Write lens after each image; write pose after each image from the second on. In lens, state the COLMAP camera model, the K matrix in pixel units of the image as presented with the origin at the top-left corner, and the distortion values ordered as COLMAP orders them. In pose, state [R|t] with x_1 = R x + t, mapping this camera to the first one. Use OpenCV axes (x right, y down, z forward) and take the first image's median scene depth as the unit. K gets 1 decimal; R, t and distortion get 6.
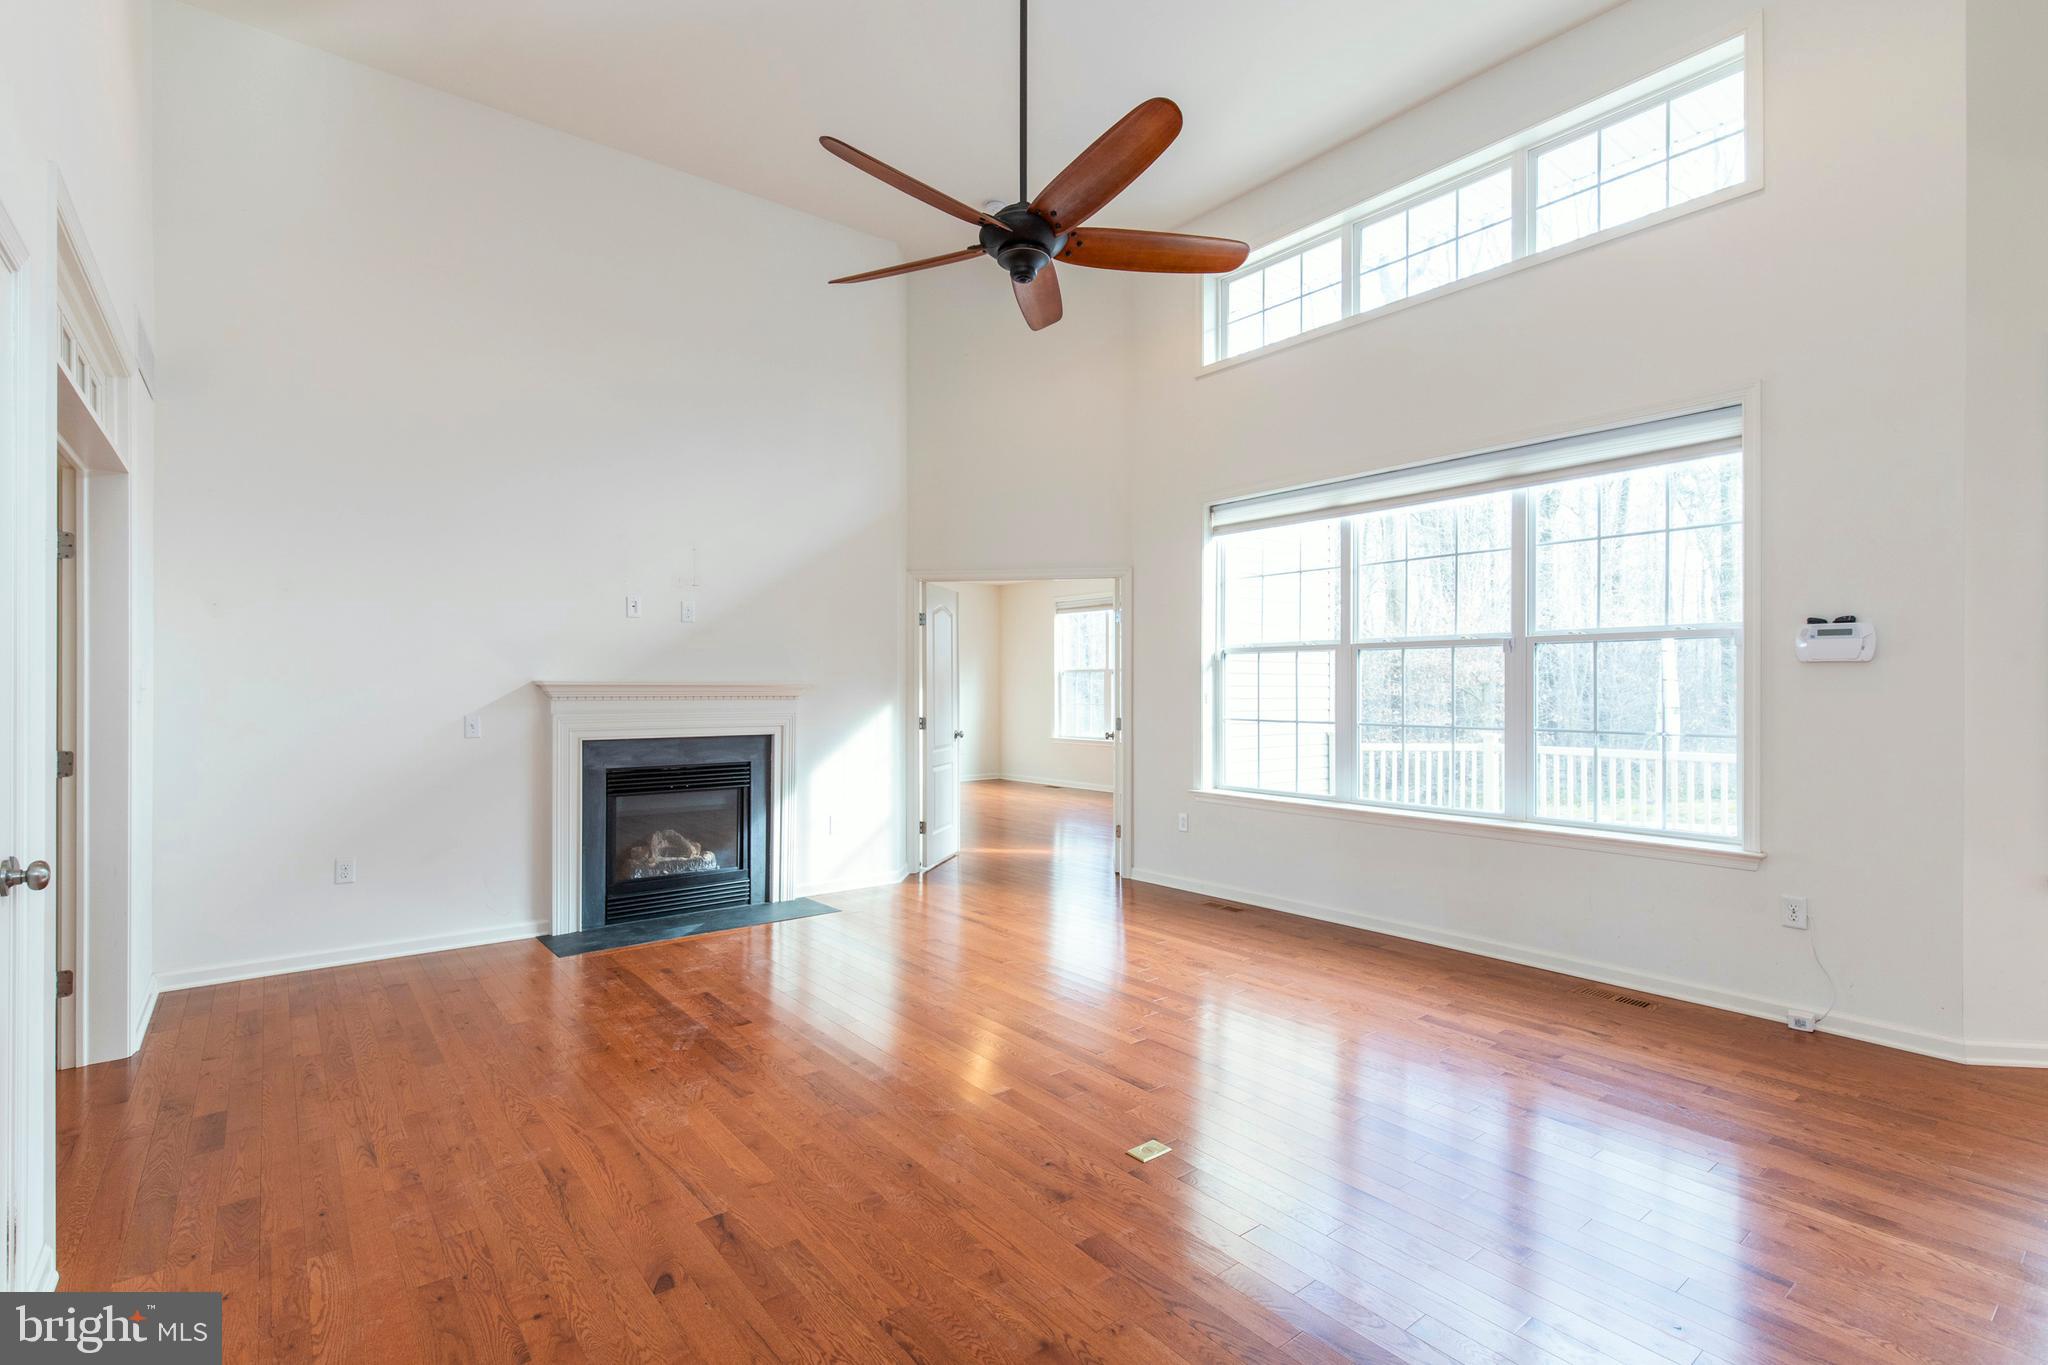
lens RADIAL K [[958.9, 0, 1024.0], [0, 958.9, 682.5], [0, 0, 1]] dist [0.003074, 0.000267]
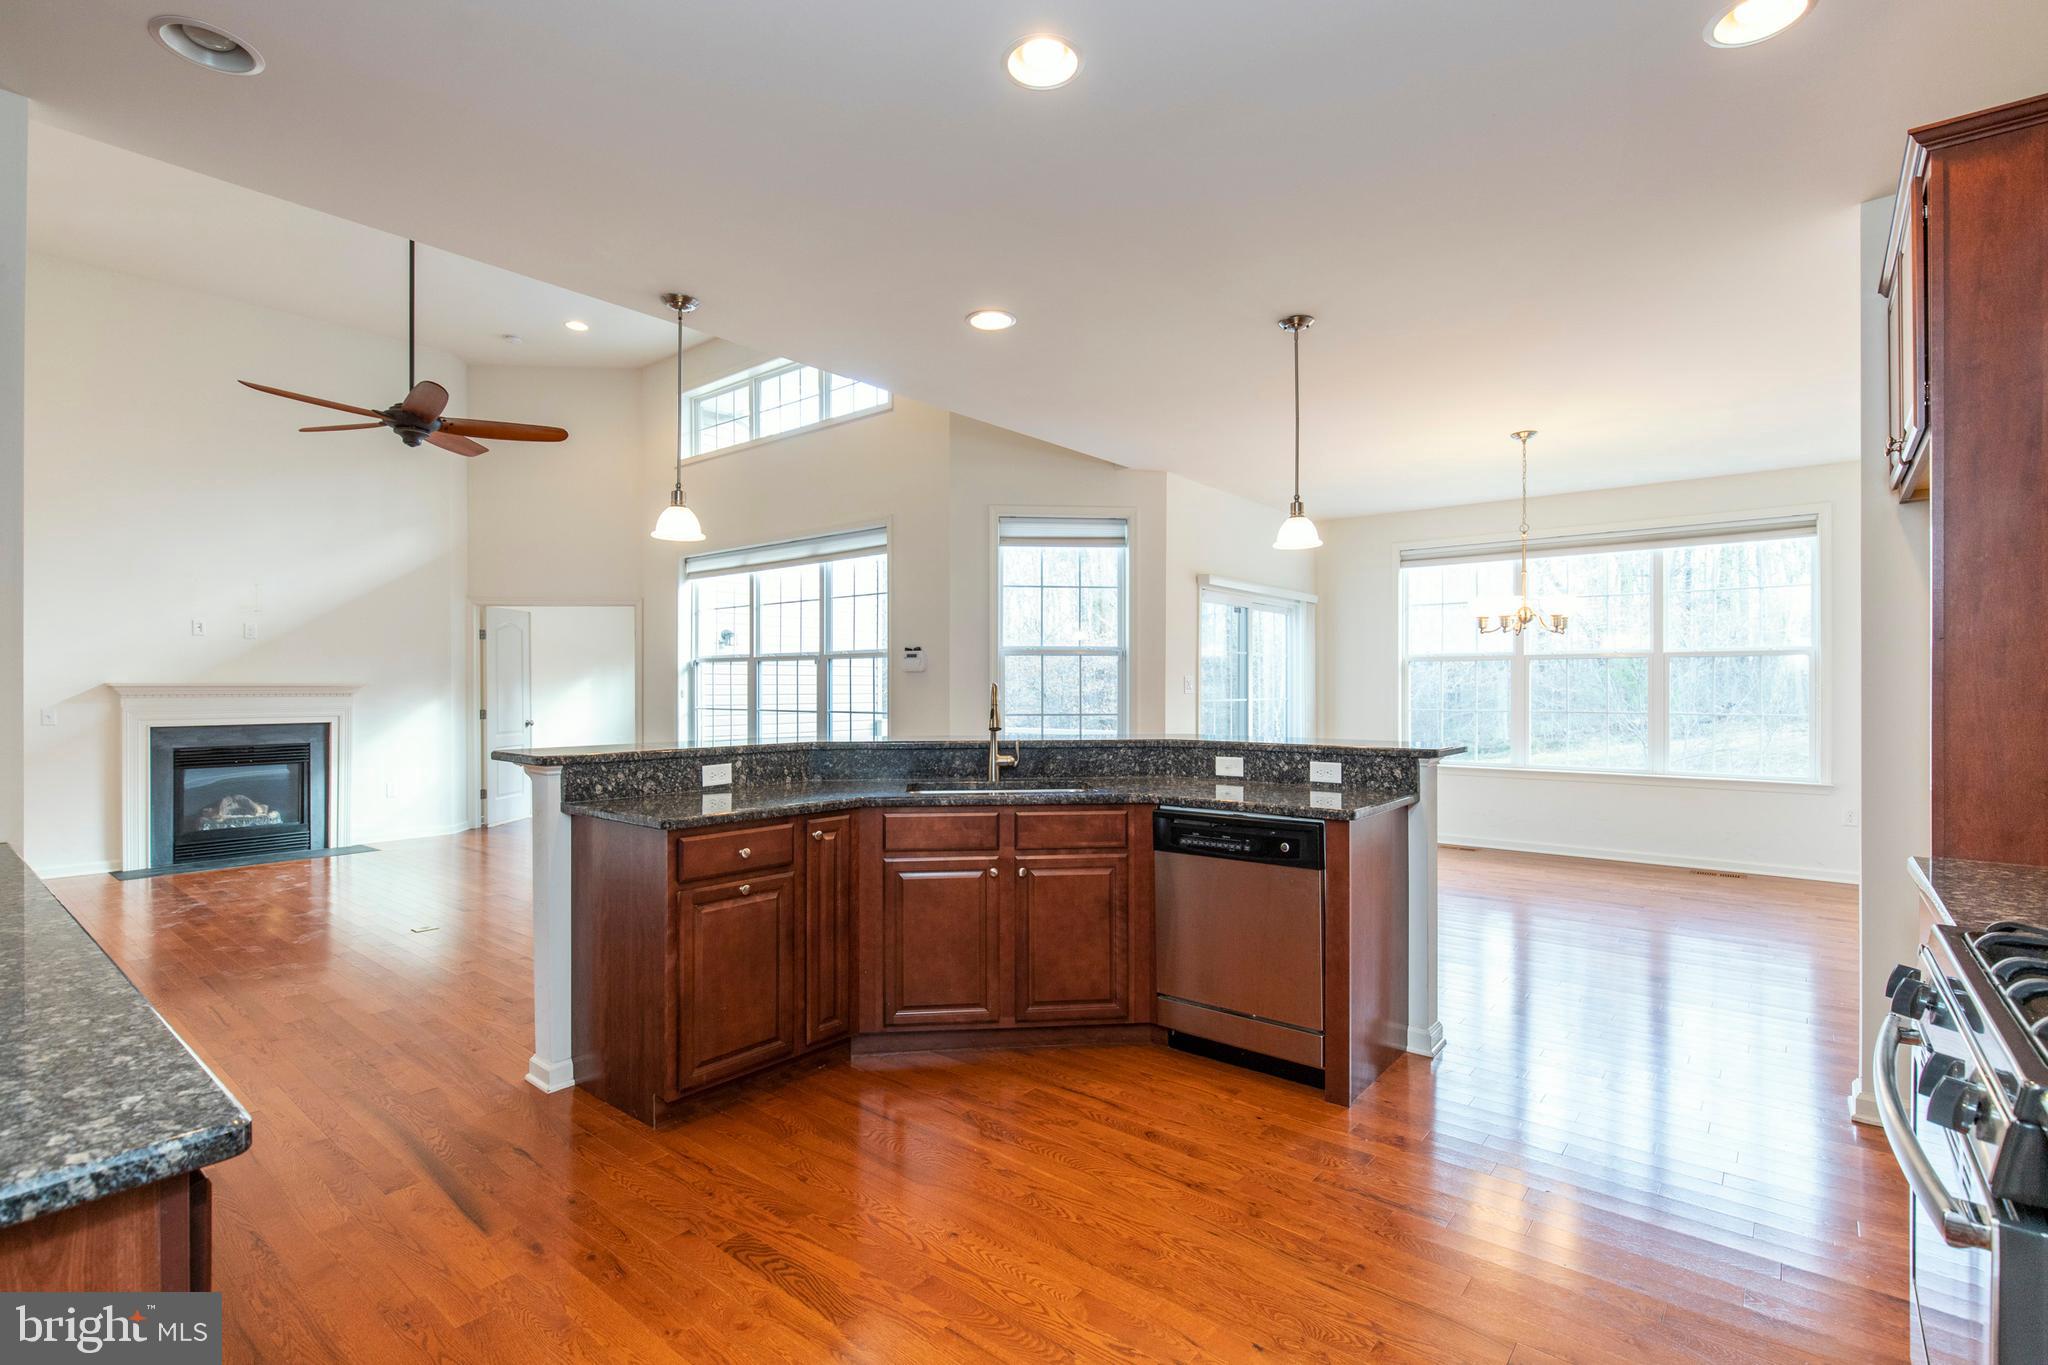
lens RADIAL K [[947.6, 0, 1033.9], [0, 947.6, 687.5], [0, 0, 1]] dist [0.000633, 0.000568]
pose [[0.975680, -0.003800, 0.219168, 0.457540], [0.002099, 0.999966, 0.007992, -0.003400], [-0.219191, -0.007337, 0.975654, -0.570117]]
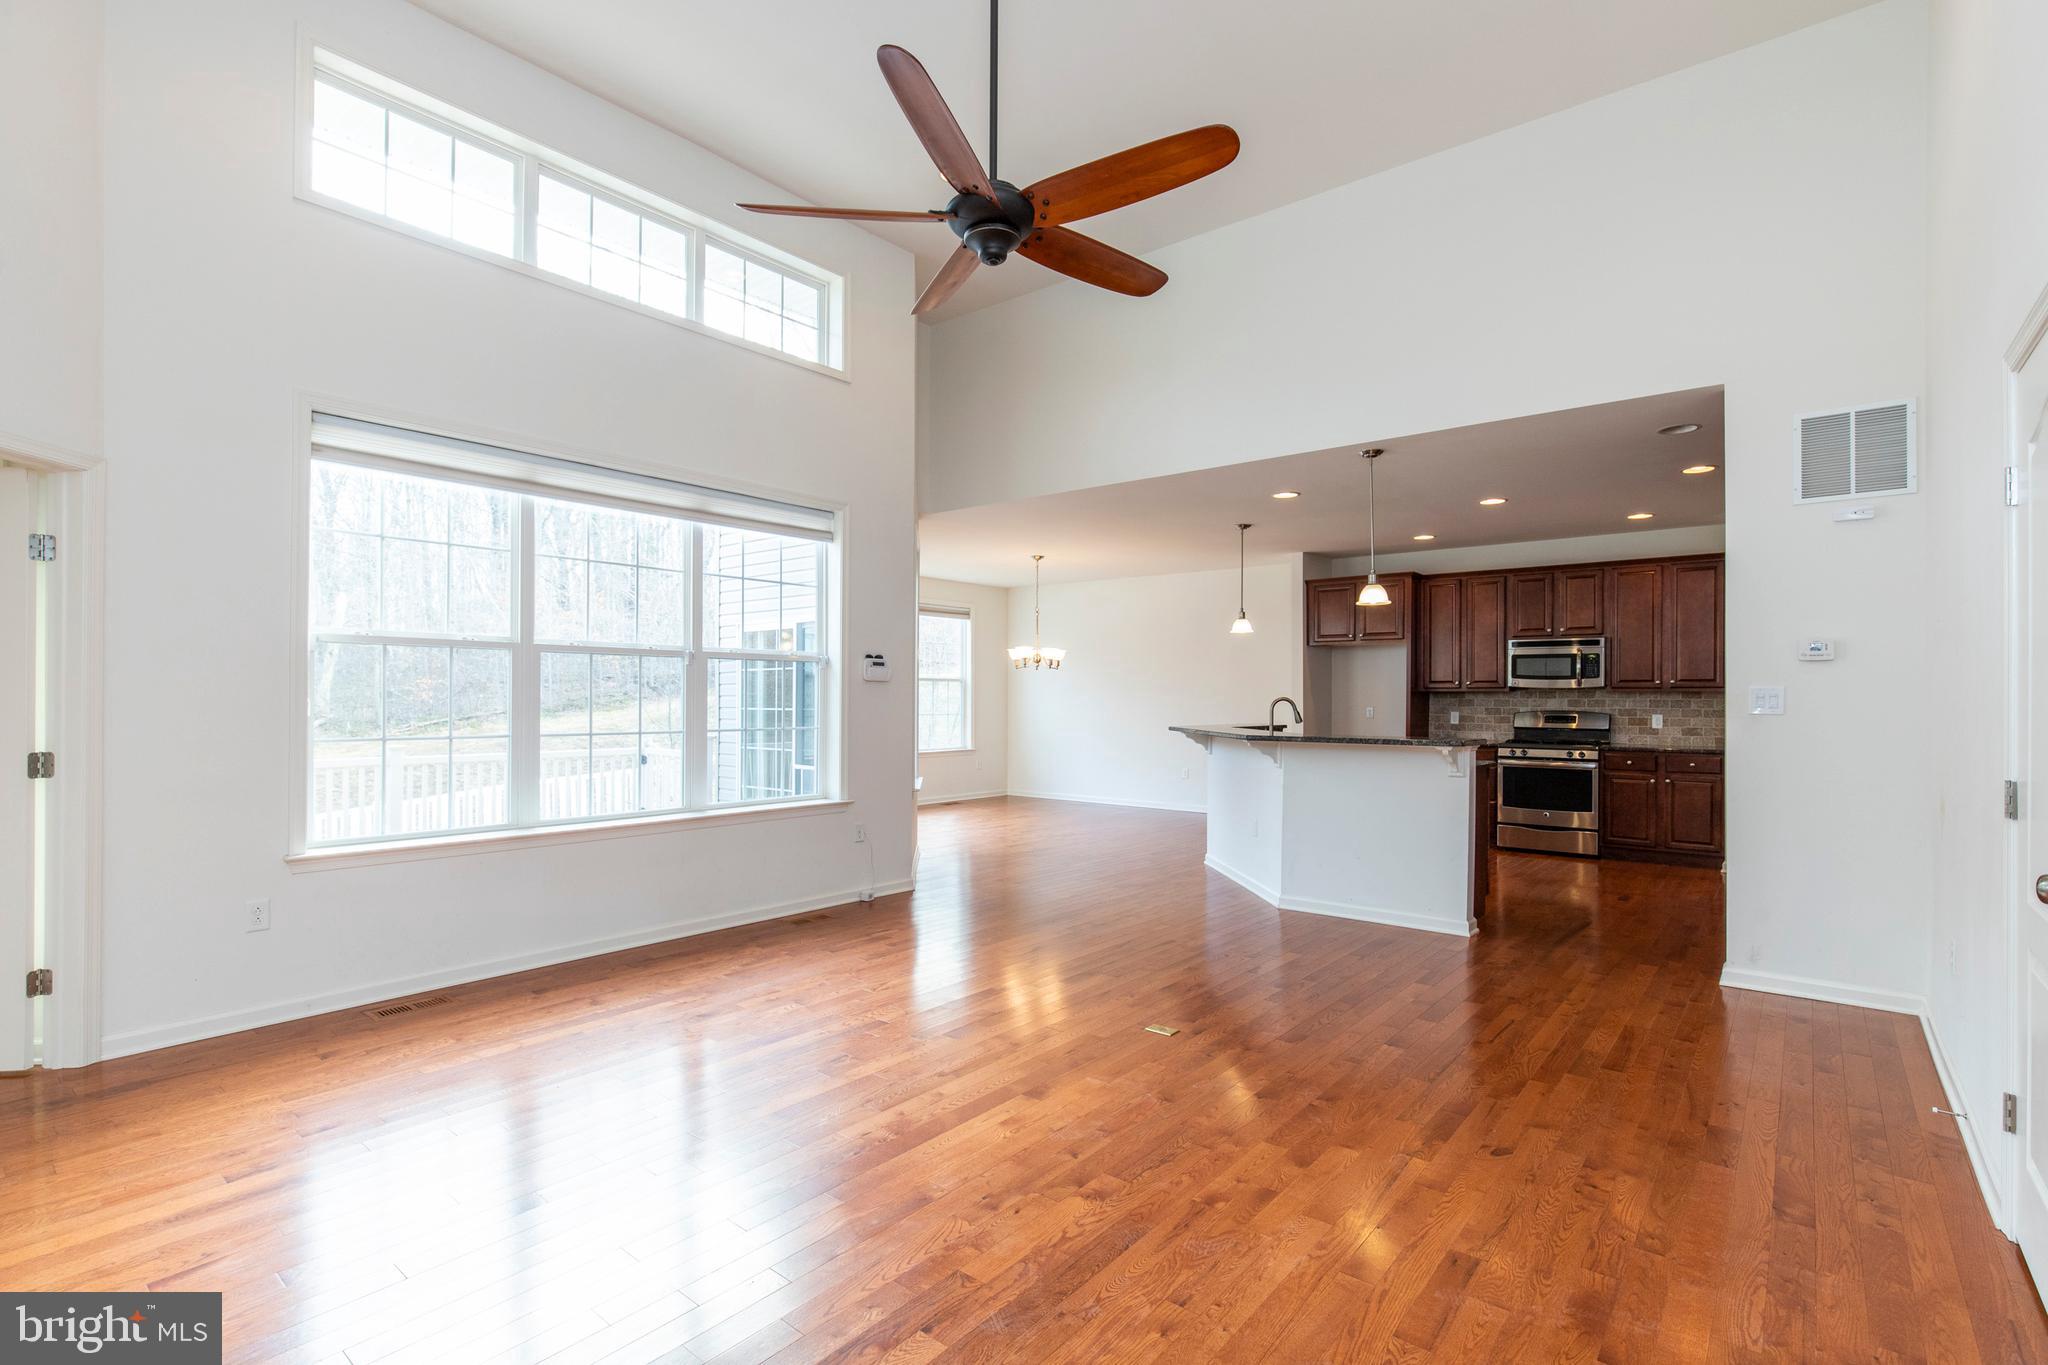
lens RADIAL K [[929.5, 0, 1030.3], [0, 929.5, 691.5], [0, 0, 1]] dist [0.003237, 0.001096]
pose [[-0.204577, 0.003246, 0.978845, -0.575629], [-0.012128, 0.999909, -0.005850, 0.002211], [-0.978775, -0.013069, -0.204519, 0.730663]]
